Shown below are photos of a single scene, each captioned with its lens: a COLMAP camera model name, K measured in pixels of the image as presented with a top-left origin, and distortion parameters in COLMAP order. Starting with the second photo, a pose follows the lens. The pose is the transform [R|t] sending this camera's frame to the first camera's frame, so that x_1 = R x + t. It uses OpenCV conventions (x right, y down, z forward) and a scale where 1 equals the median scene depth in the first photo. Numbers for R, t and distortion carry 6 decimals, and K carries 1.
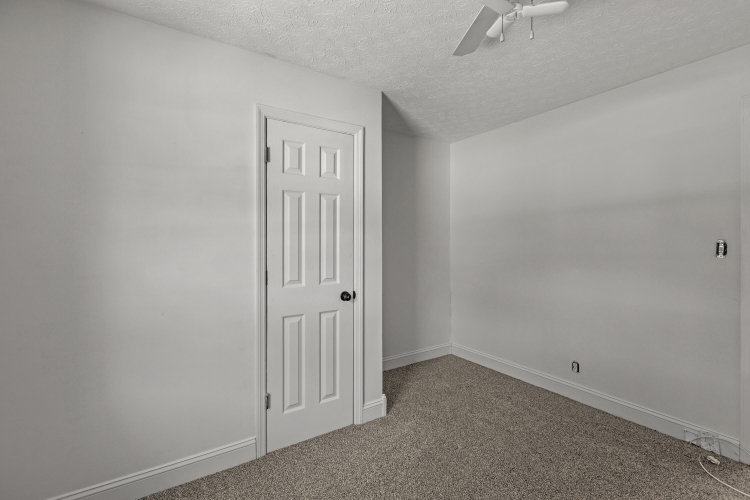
lens RADIAL K [[338.3, 0, 375.5], [0, 338.3, 243.4], [0, 0, 1]] dist [0.001529, 0.000080]
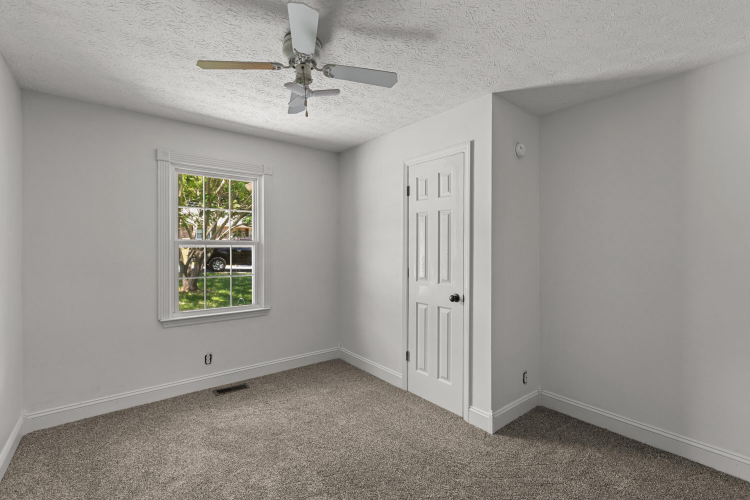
lens RADIAL K [[338.3, 0, 377.0], [0, 338.3, 250.9], [0, 0, 1]] dist [0.001529, 0.000080]
pose [[0.094810, 0.009965, -0.995445, 1.040154], [-0.015362, 0.999845, 0.008546, -0.007171], [0.995377, 0.014482, 0.094949, 0.648699]]
